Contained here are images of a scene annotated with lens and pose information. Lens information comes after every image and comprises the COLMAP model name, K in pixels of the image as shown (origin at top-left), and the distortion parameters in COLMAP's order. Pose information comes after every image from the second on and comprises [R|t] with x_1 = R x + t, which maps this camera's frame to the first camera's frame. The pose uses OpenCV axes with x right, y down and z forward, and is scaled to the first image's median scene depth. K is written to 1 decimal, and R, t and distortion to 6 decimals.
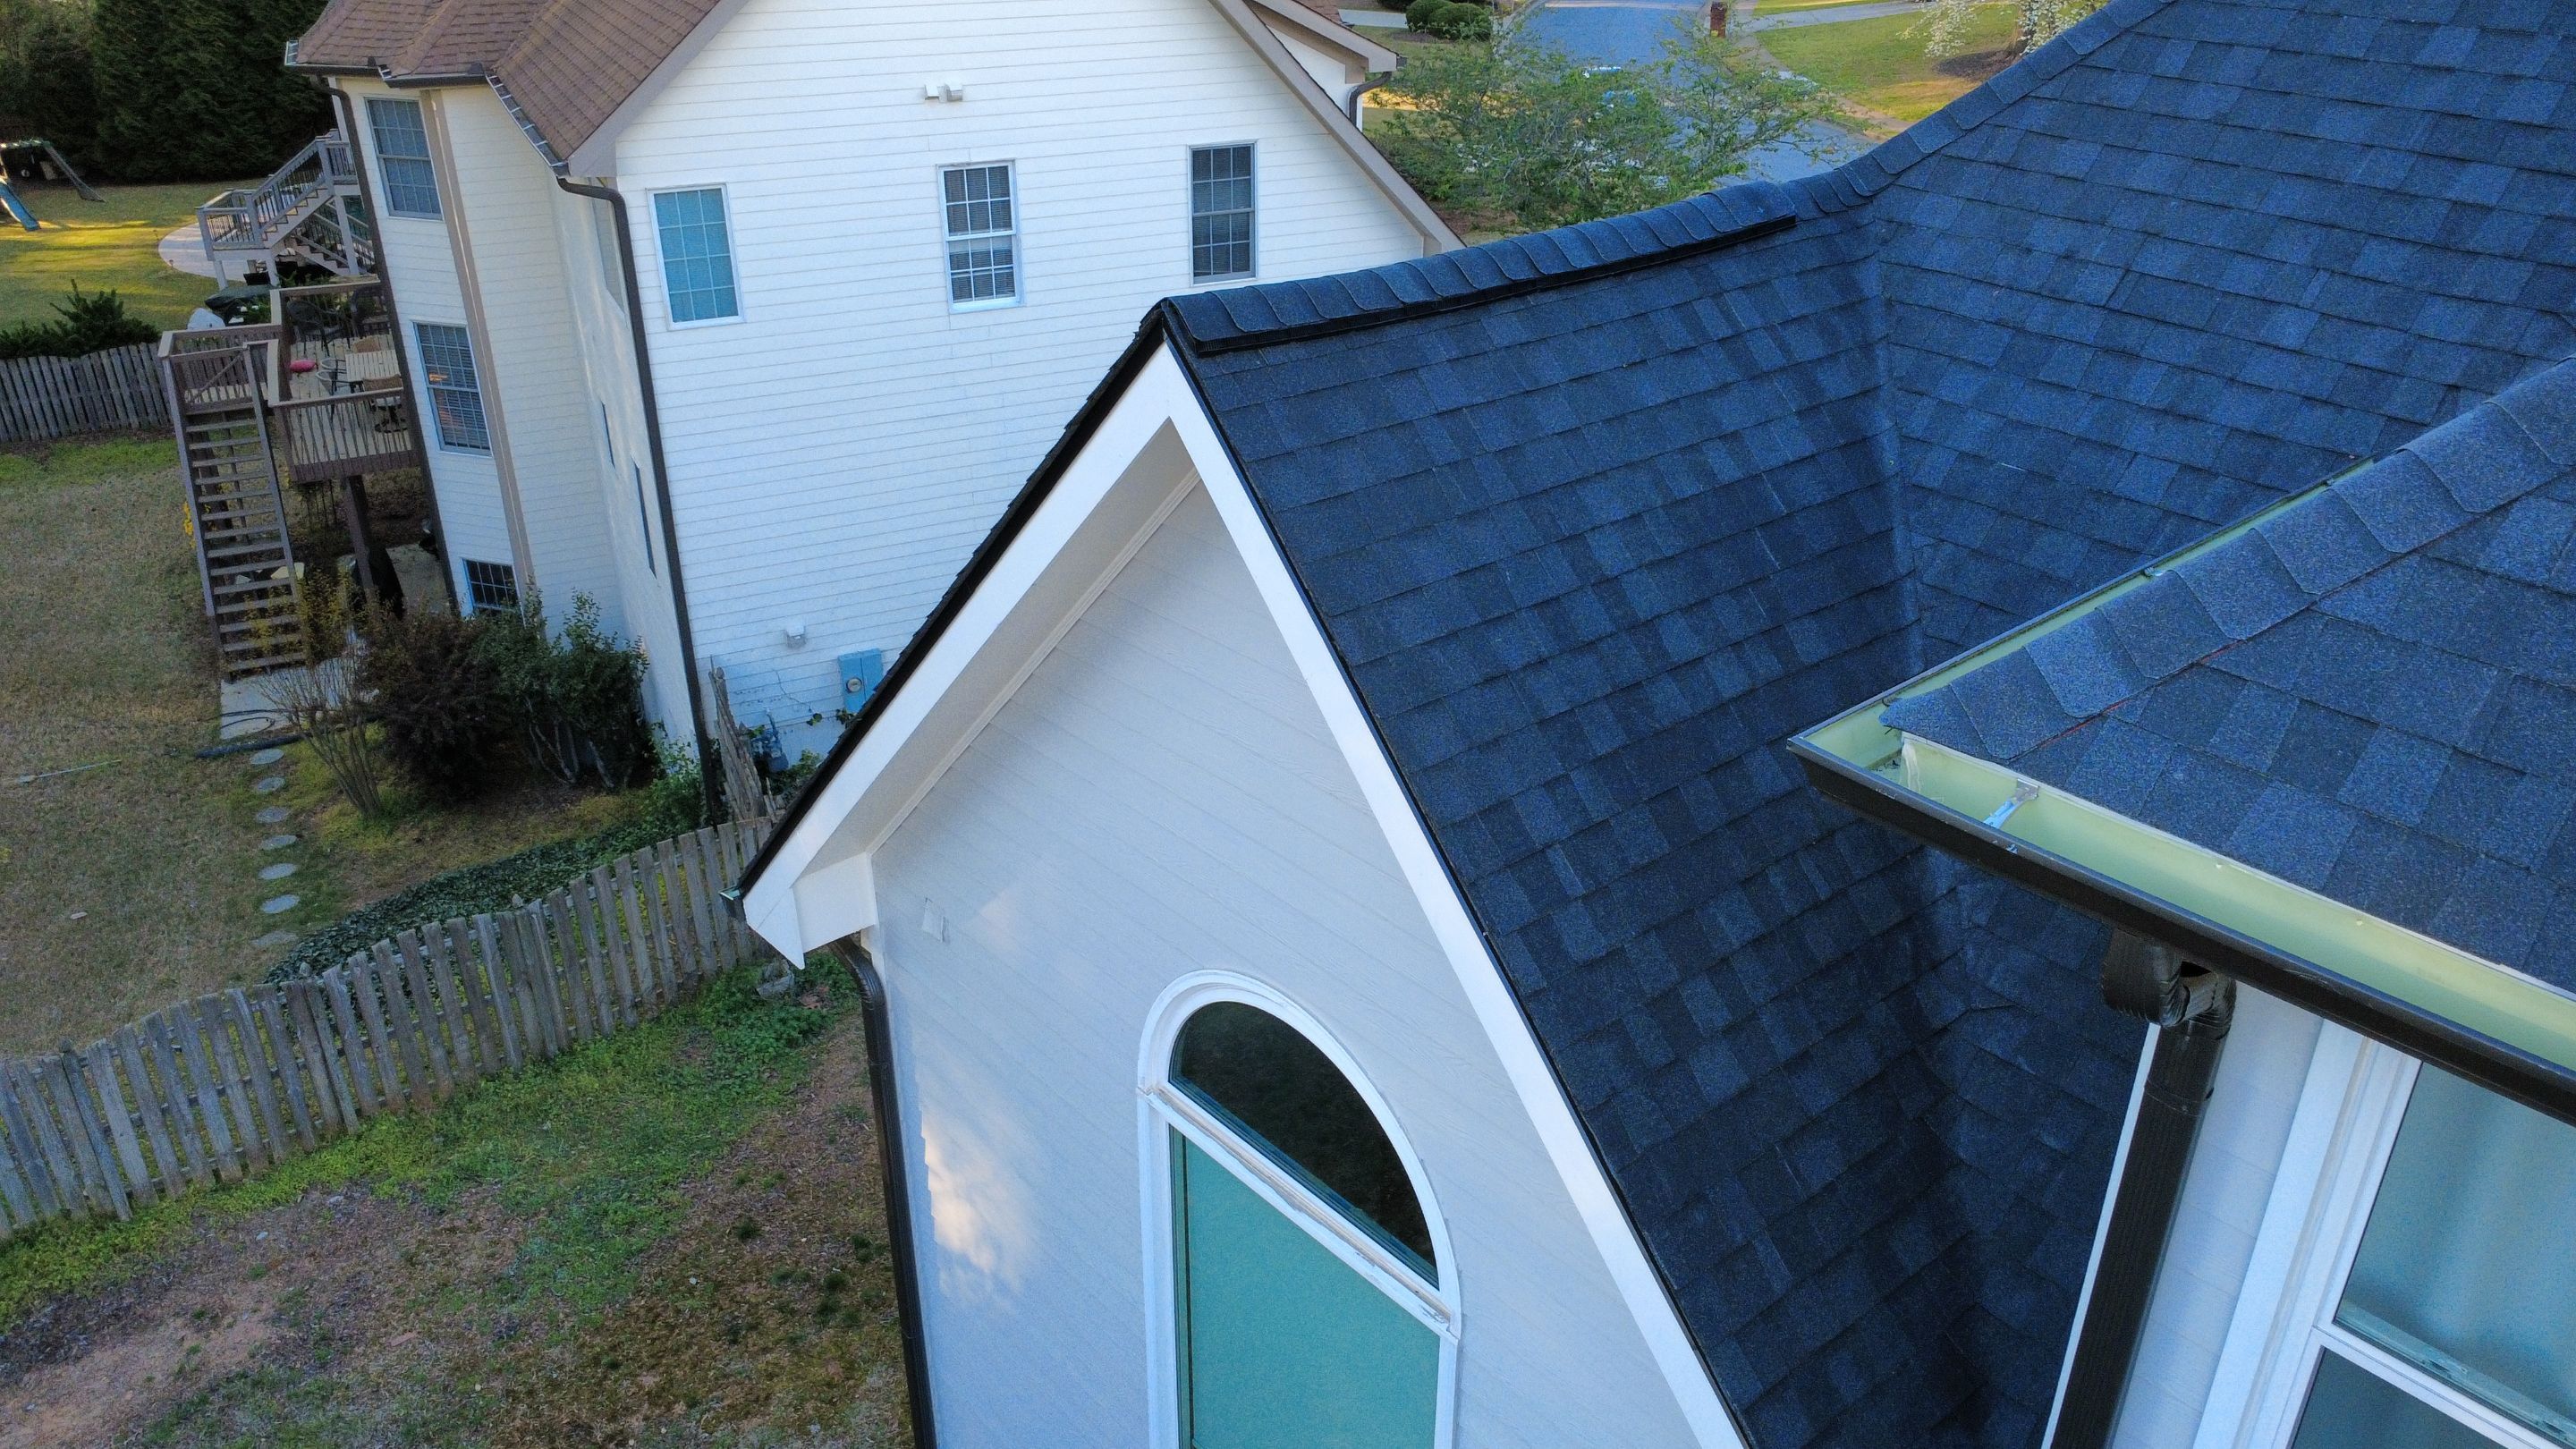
lens RADIAL K [[1883.9, 0, 1290.9], [0, 1883.9, 721.1], [0, 0, 1]] dist [-0.007519, 0.014778]
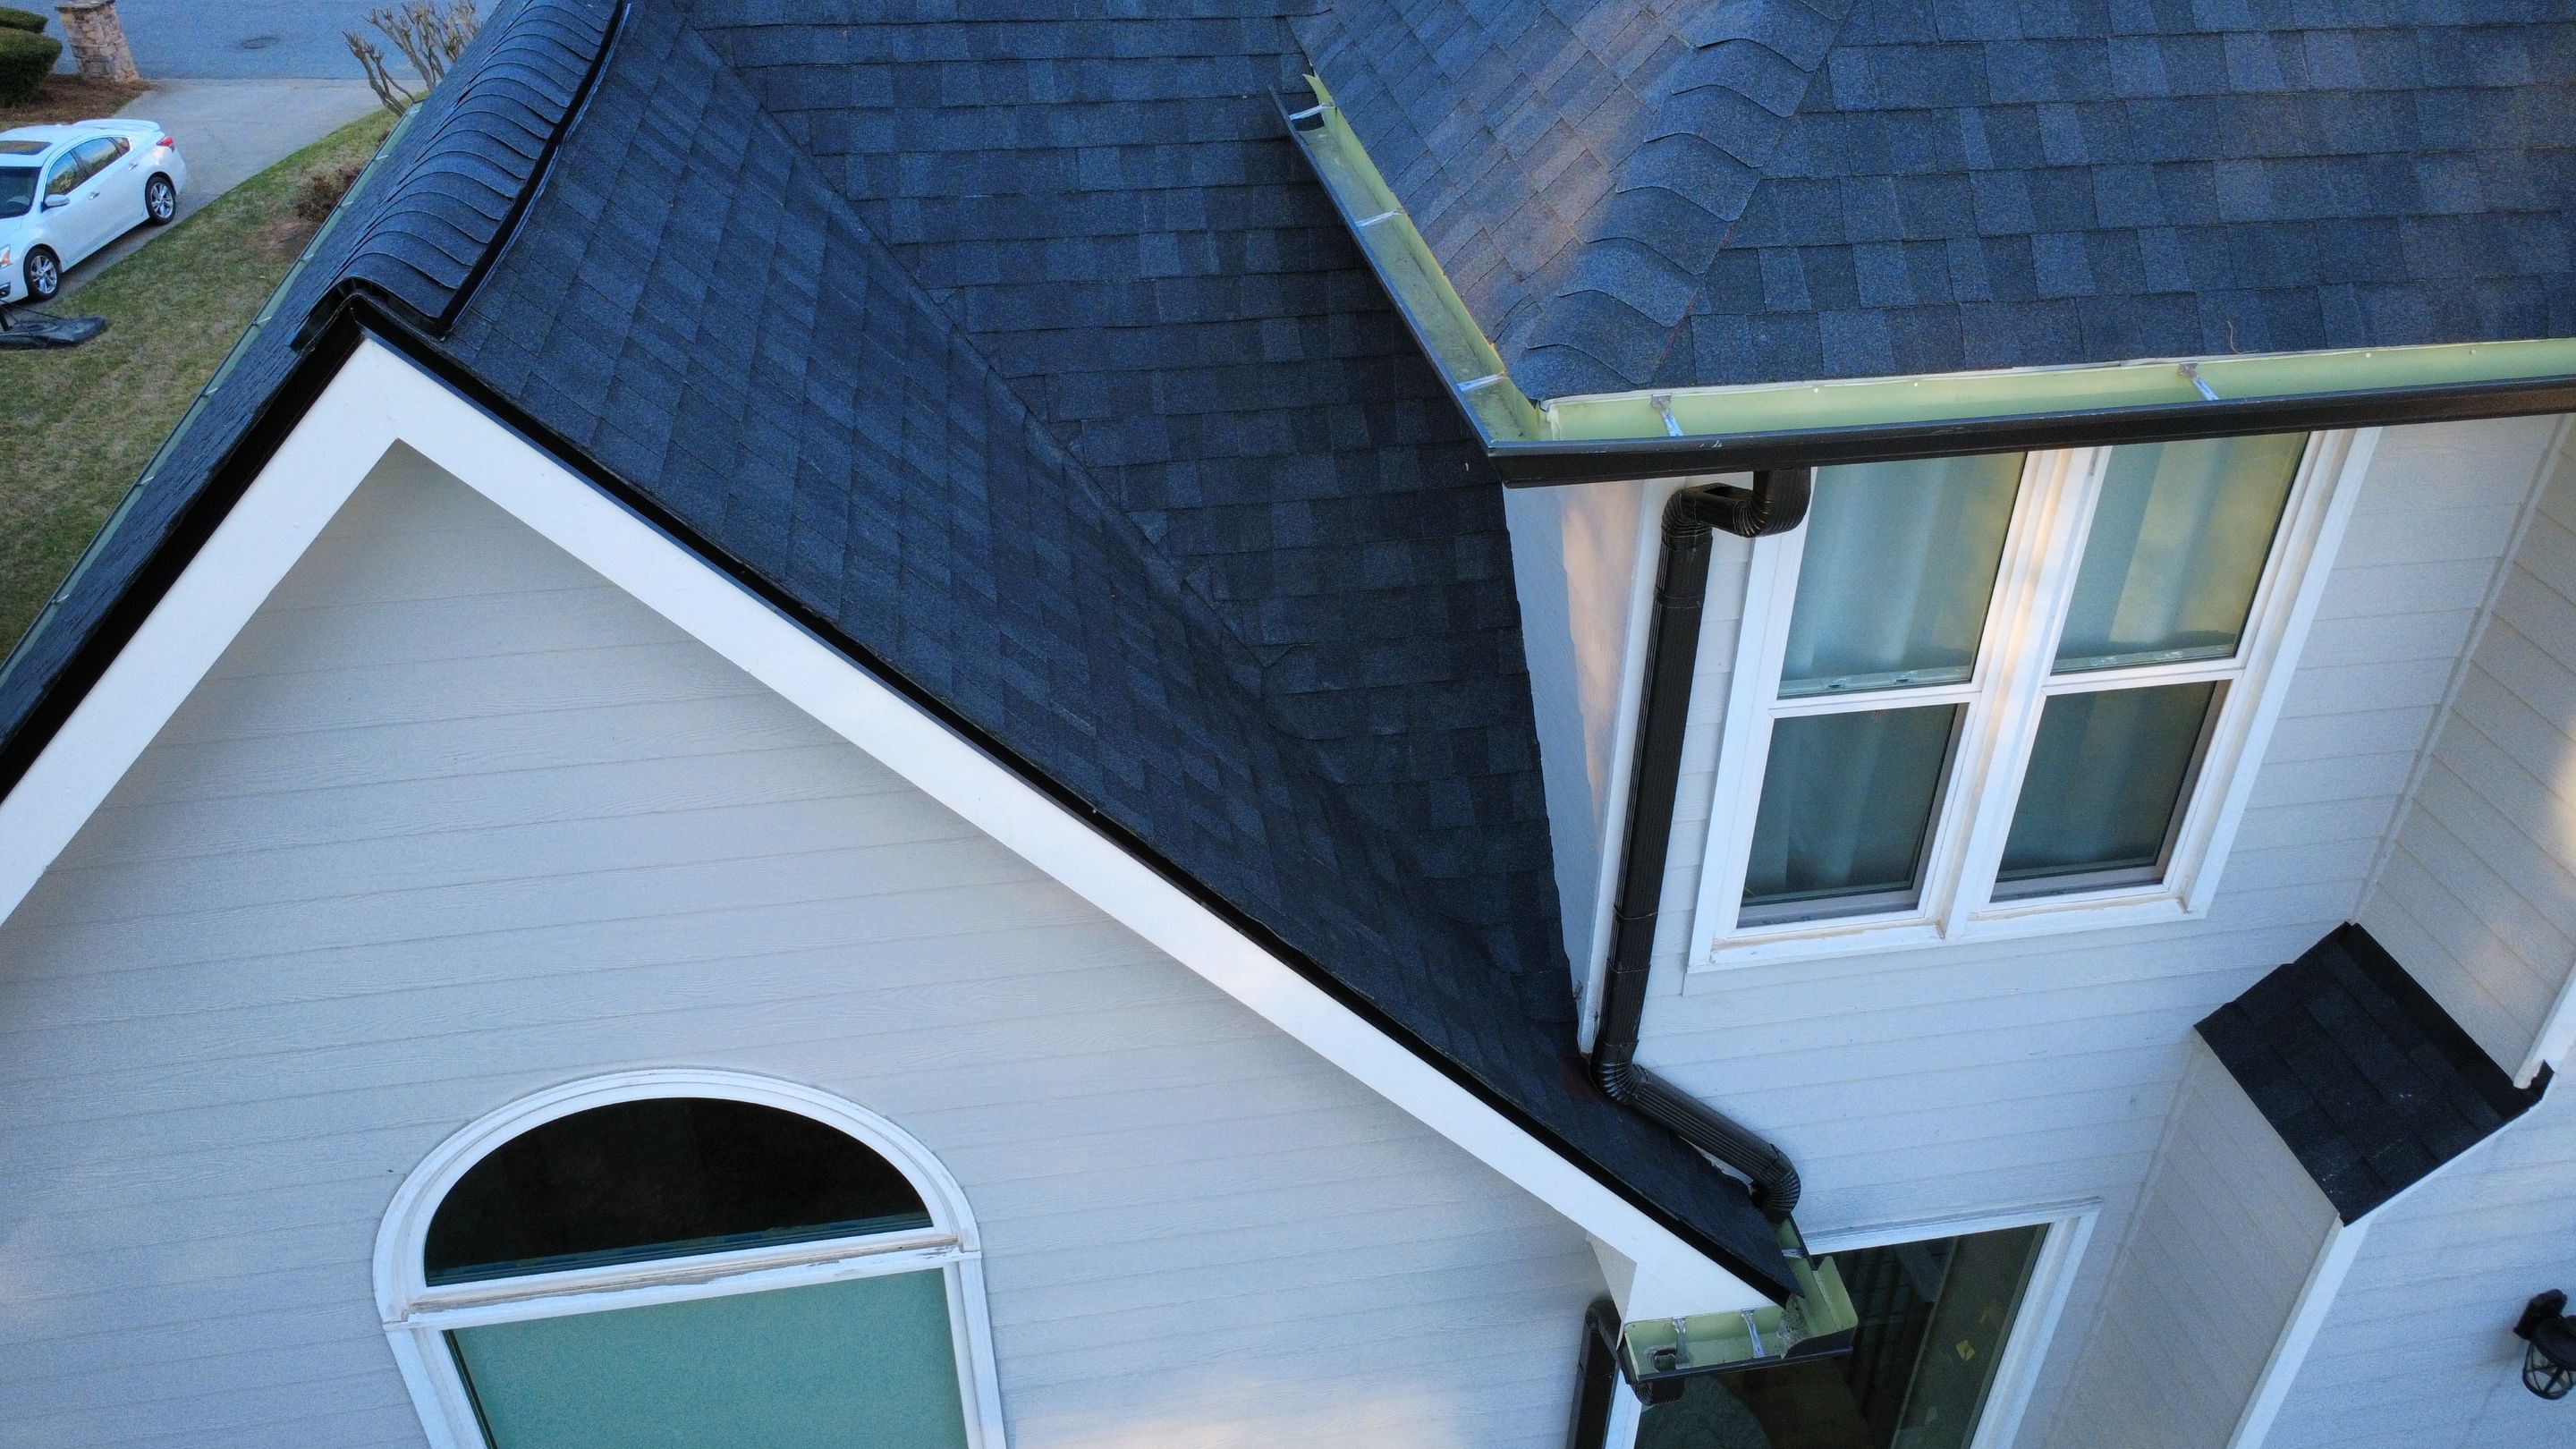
lens RADIAL K [[1883.9, 0, 1290.9], [0, 1883.9, 721.1], [0, 0, 1]] dist [-0.007519, 0.014778]
pose [[0.525936, -0.476473, 0.704532, -0.395026], [0.379189, 0.872828, 0.307225, -0.143398], [-0.761319, 0.105569, 0.639725, 0.270186]]
